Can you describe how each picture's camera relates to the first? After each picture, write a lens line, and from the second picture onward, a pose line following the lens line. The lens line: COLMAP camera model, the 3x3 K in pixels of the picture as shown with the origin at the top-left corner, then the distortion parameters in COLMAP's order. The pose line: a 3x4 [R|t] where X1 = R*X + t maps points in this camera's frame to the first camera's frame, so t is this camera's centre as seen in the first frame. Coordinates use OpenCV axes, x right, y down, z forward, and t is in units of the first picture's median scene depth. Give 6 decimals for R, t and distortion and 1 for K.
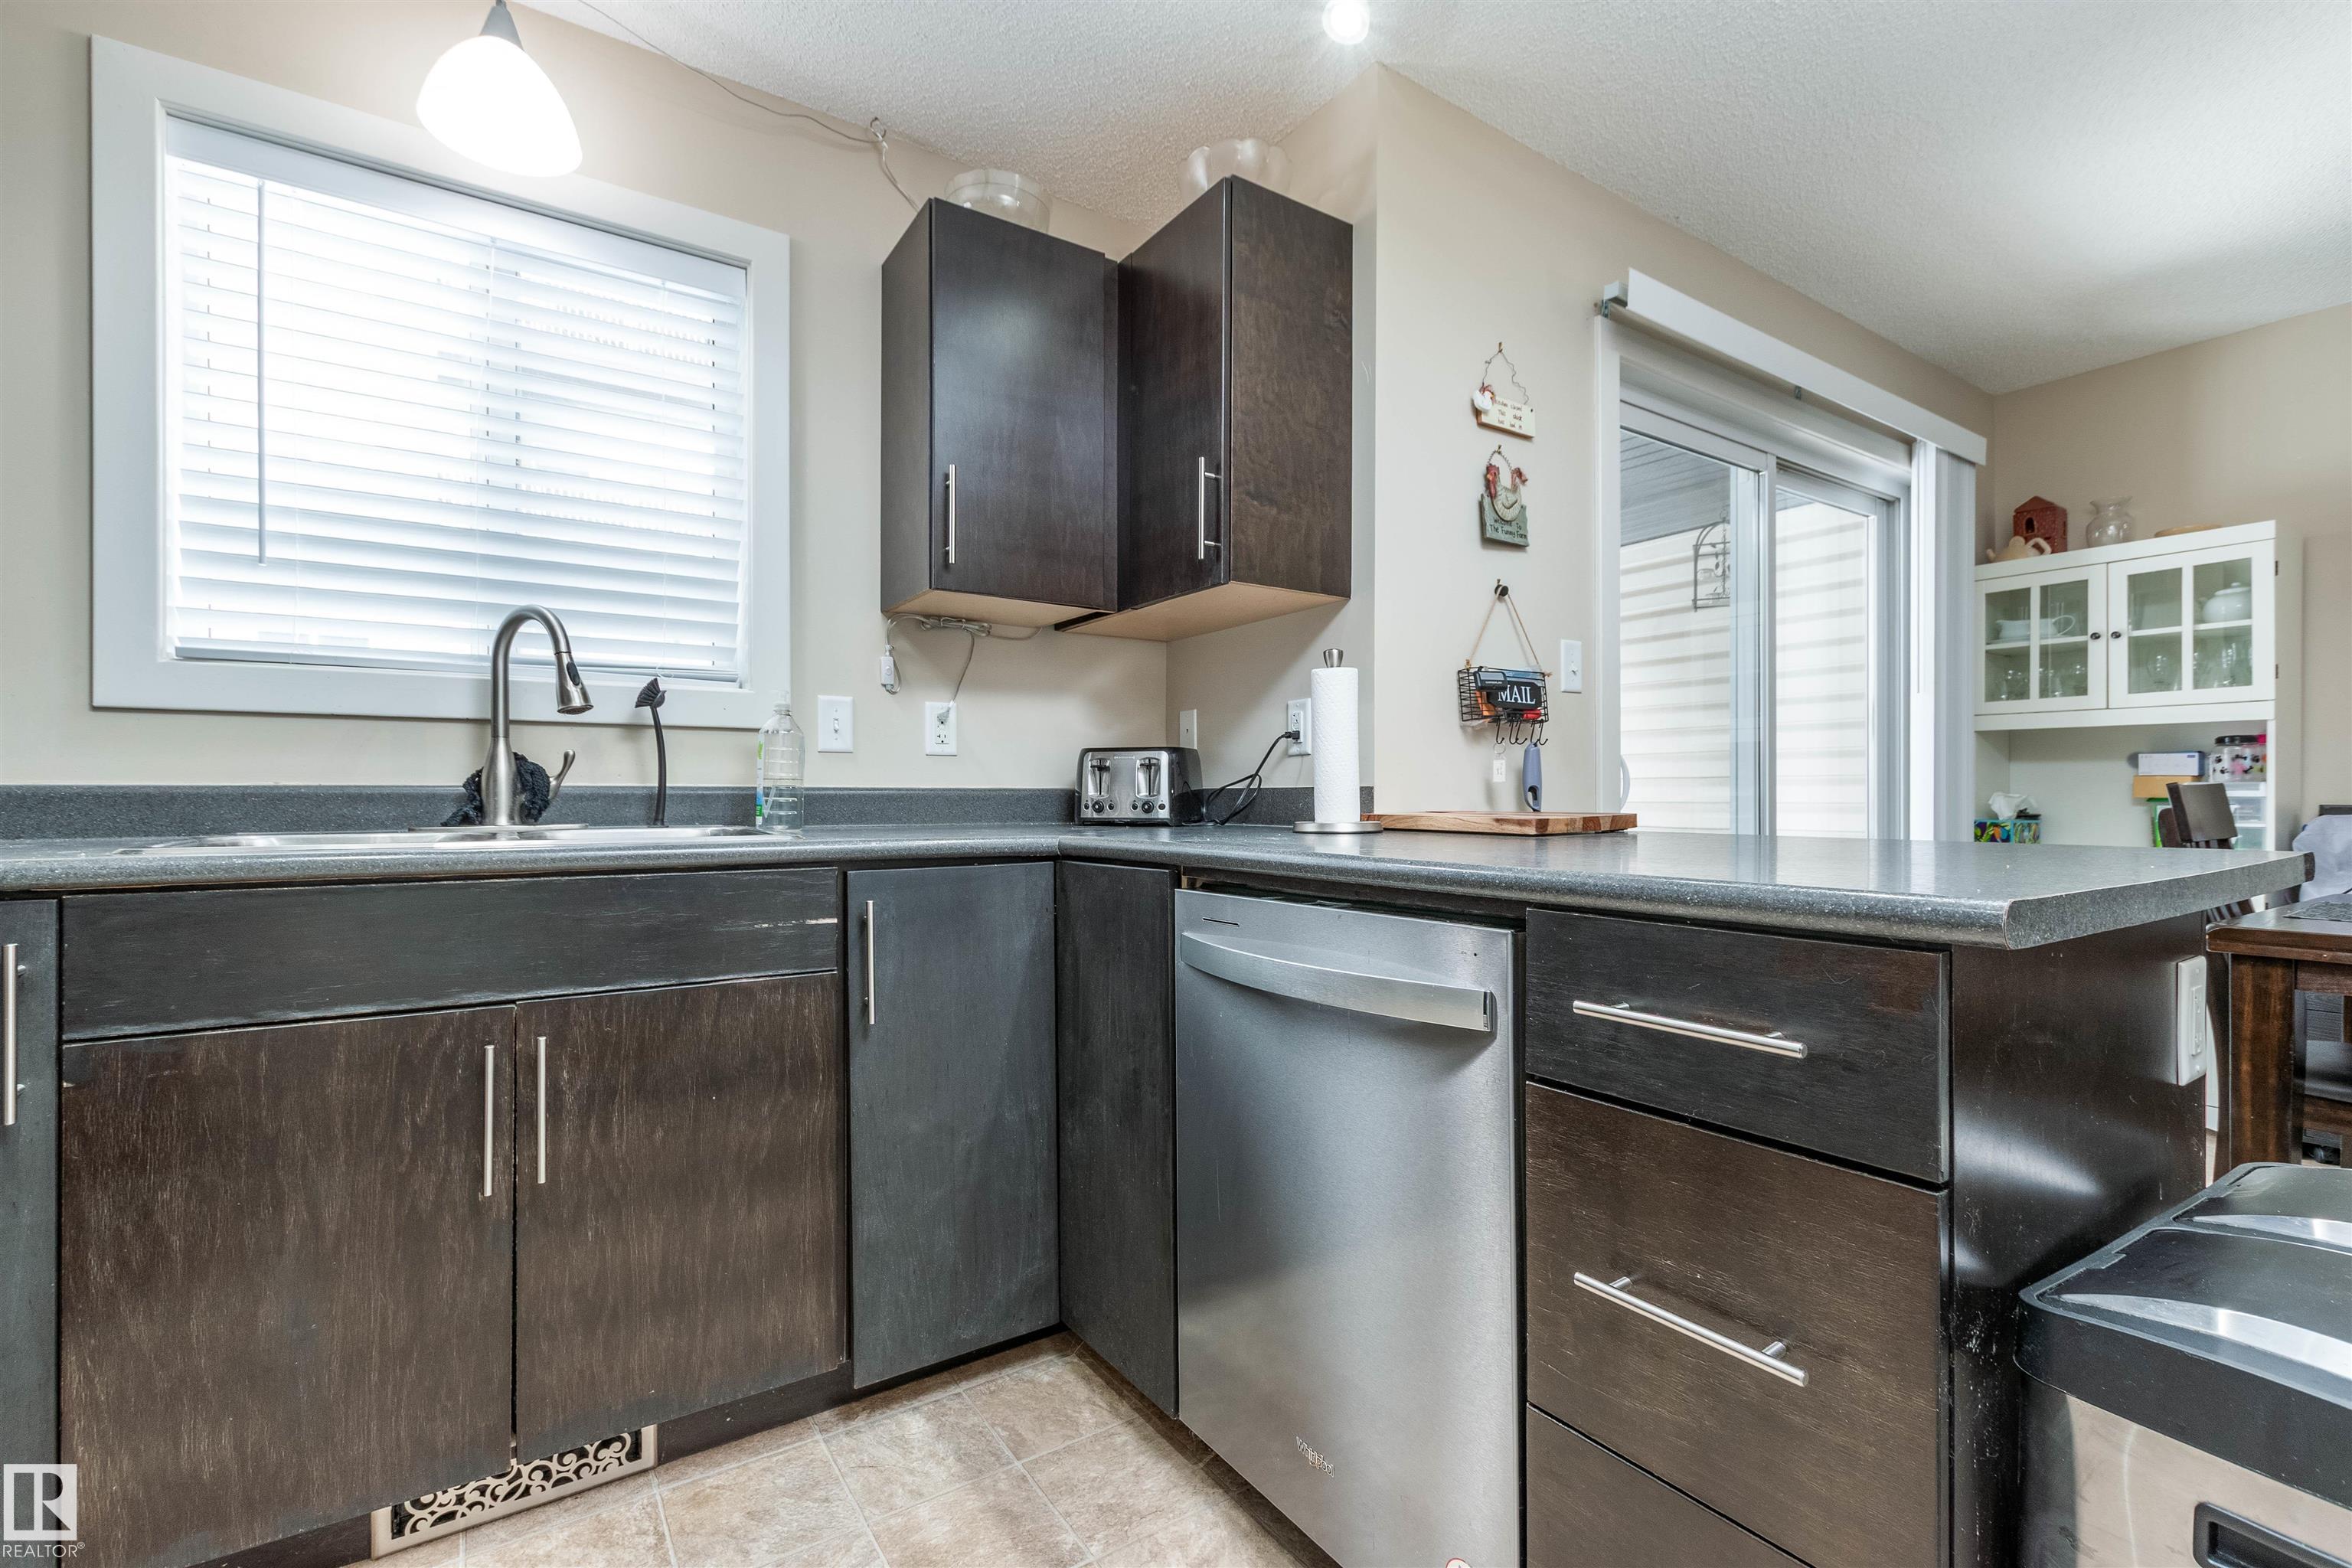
lens RADIAL K [[1042.5, 0, 1176.6], [0, 1042.5, 789.2], [0, 0, 1]] dist [0.003160, -0.001222]
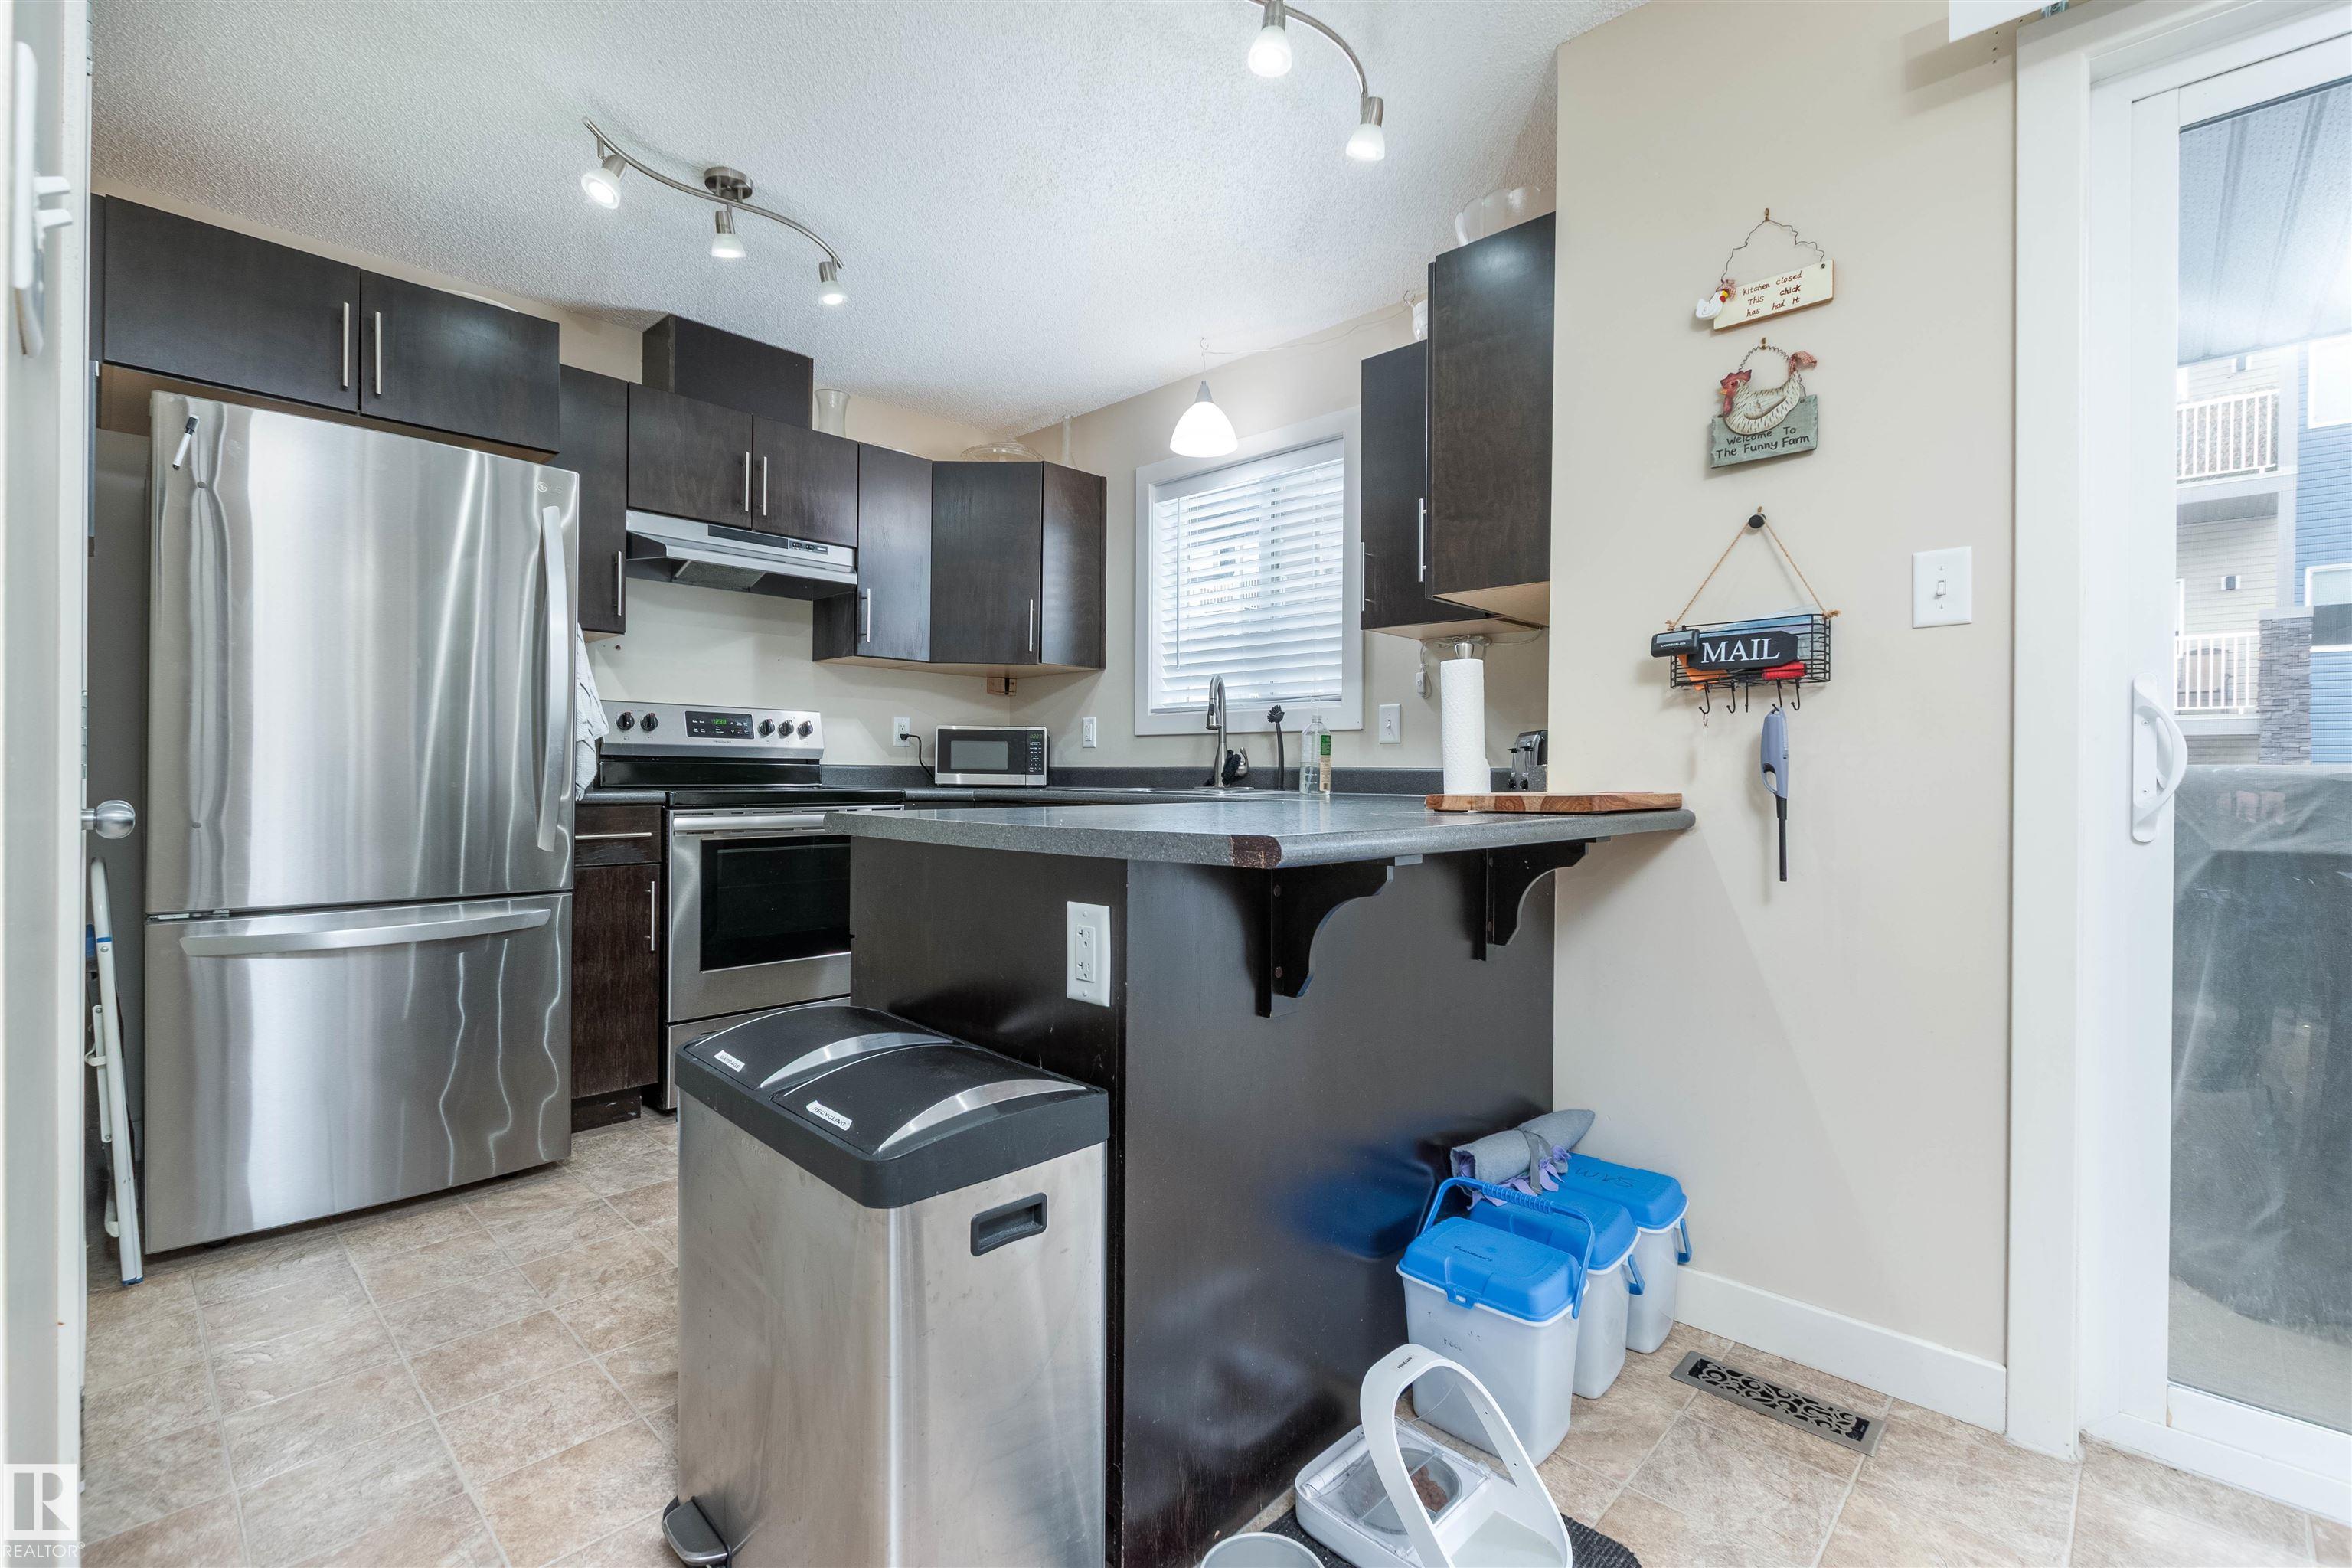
lens RADIAL K [[1042.5, 0, 1163.1], [0, 1042.5, 771.5], [0, 0, 1]] dist [0.003160, -0.001222]
pose [[0.200653, 0.002311, -0.979660, 1.418764], [-0.002429, 0.999995, 0.001862, 0.002245], [0.979659, 0.002006, 0.200657, 0.553542]]
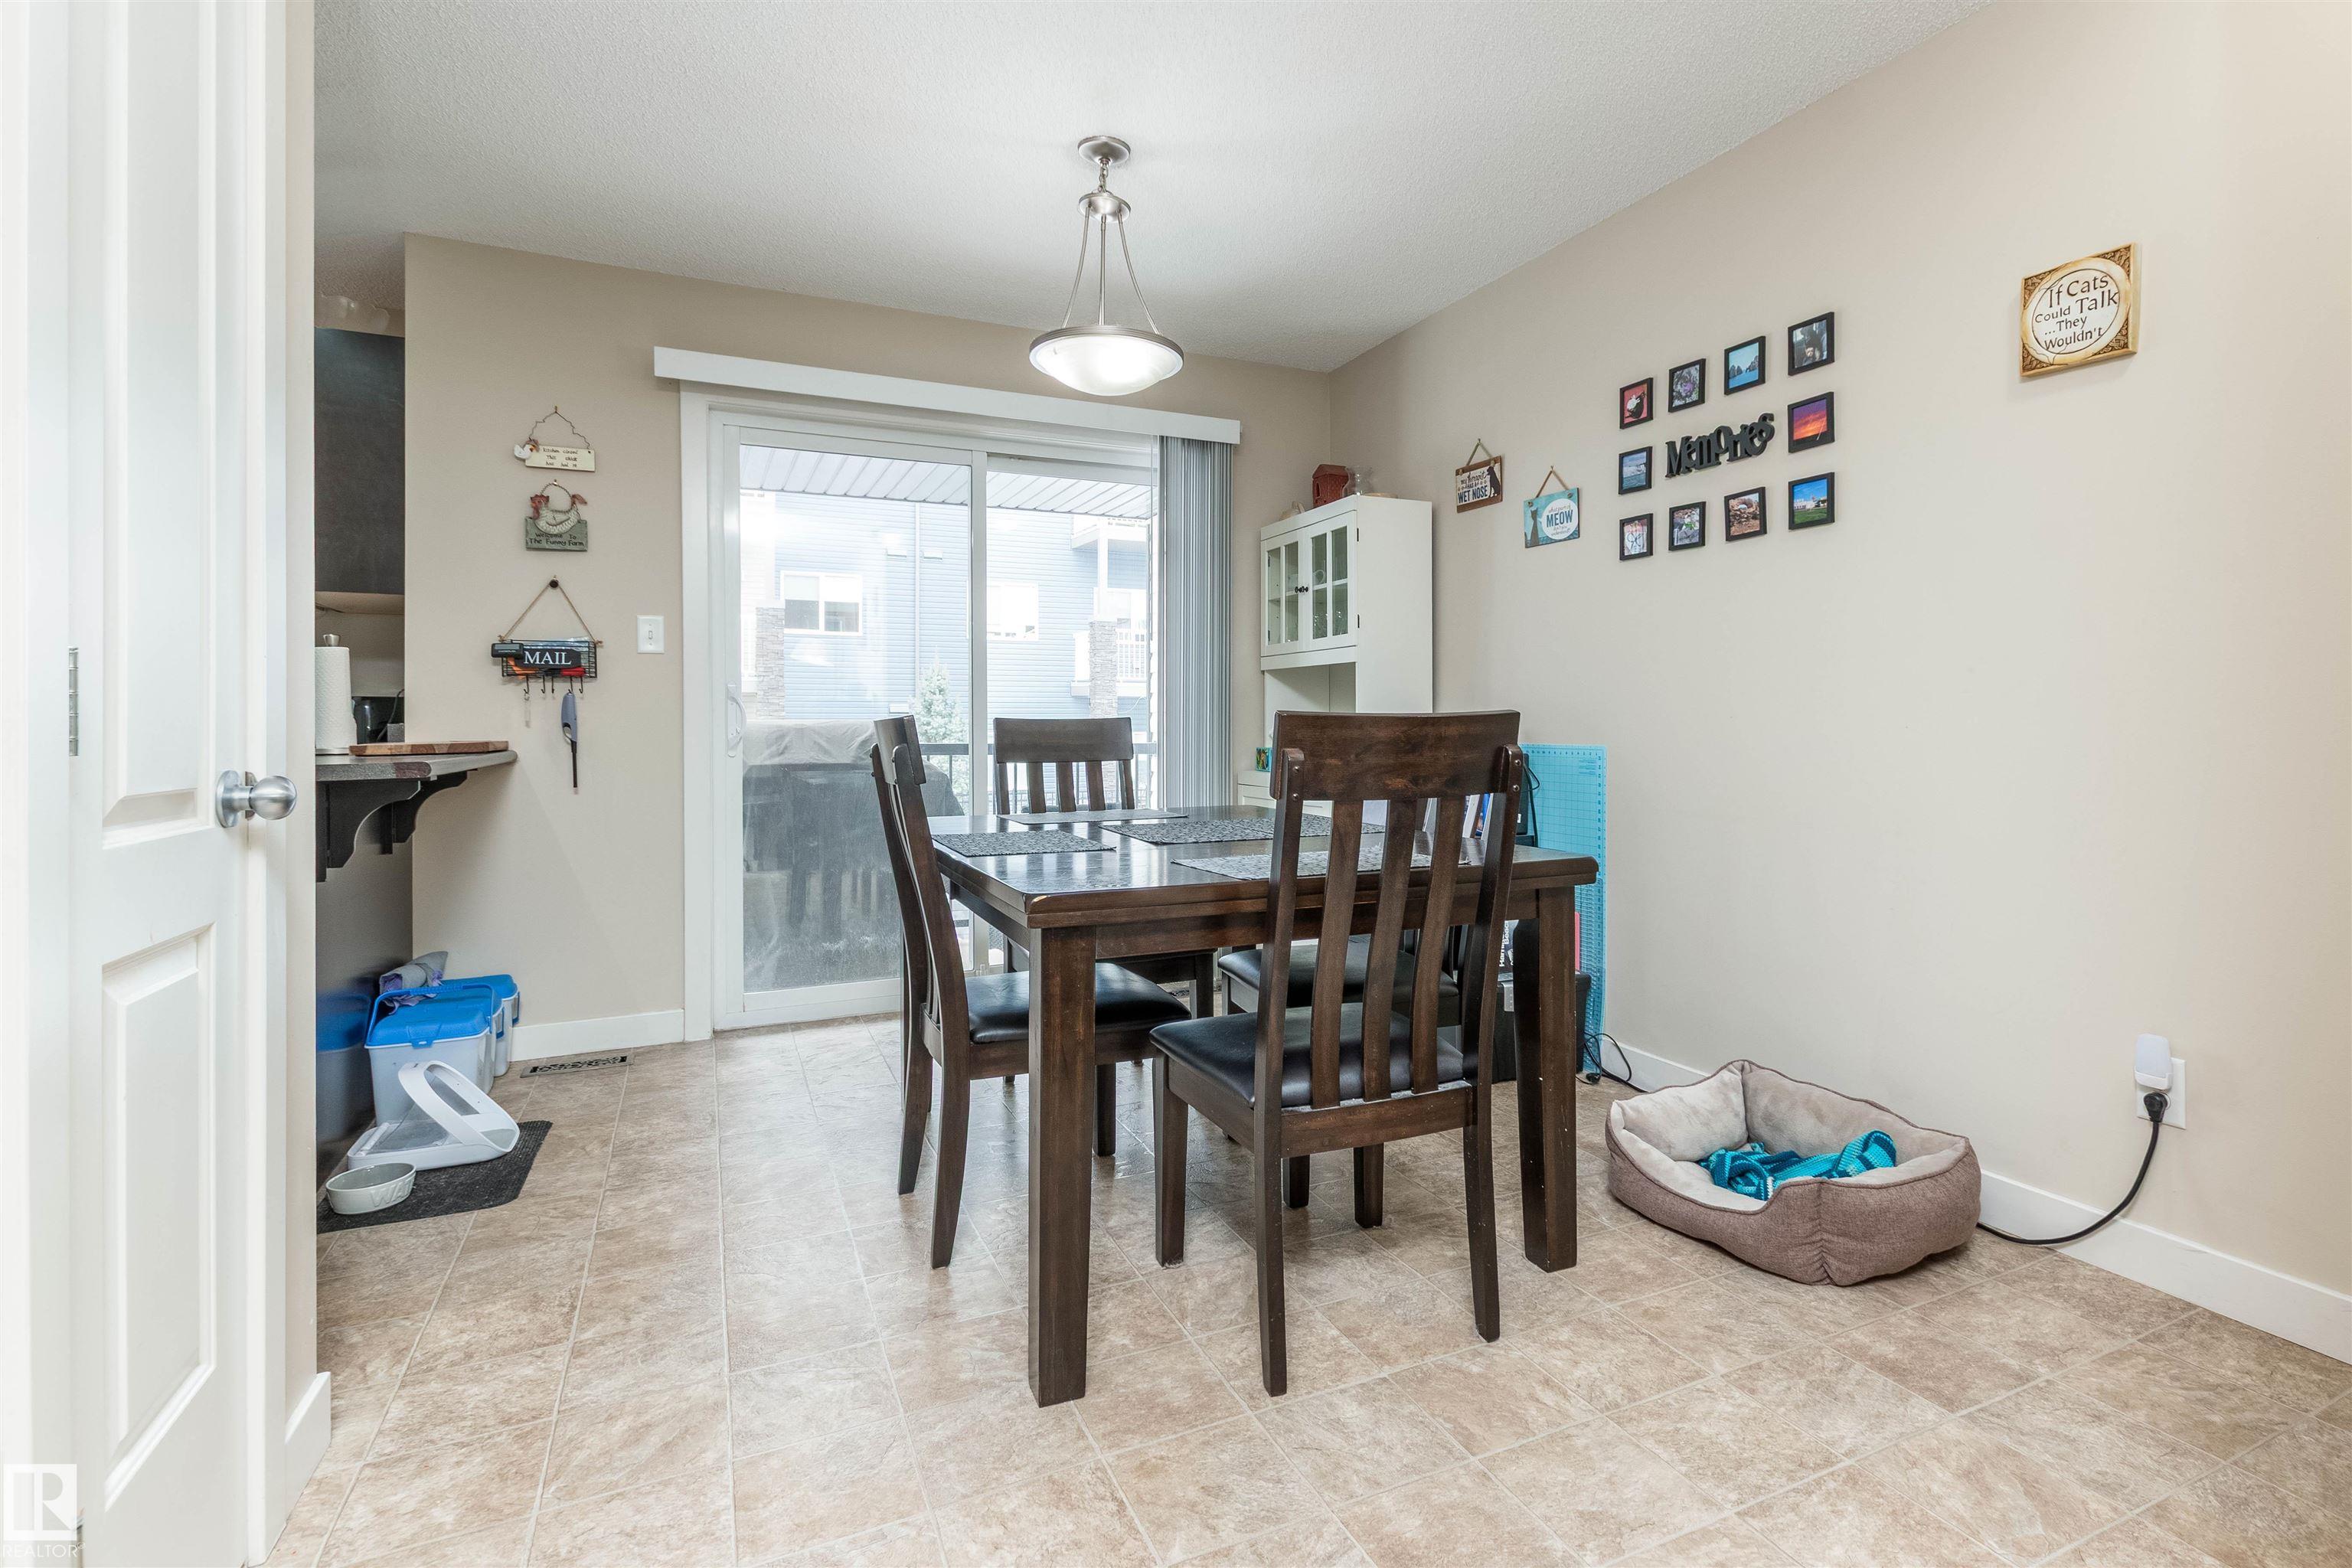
lens RADIAL K [[1042.5, 0, 1194.0], [0, 1042.5, 735.8], [0, 0, 1]] dist [0.003160, -0.001222]
pose [[0.986749, -0.000720, -0.162251, 1.960308], [0.003531, 0.999849, 0.017038, -0.009152], [0.162214, -0.017385, 0.986602, -0.353056]]
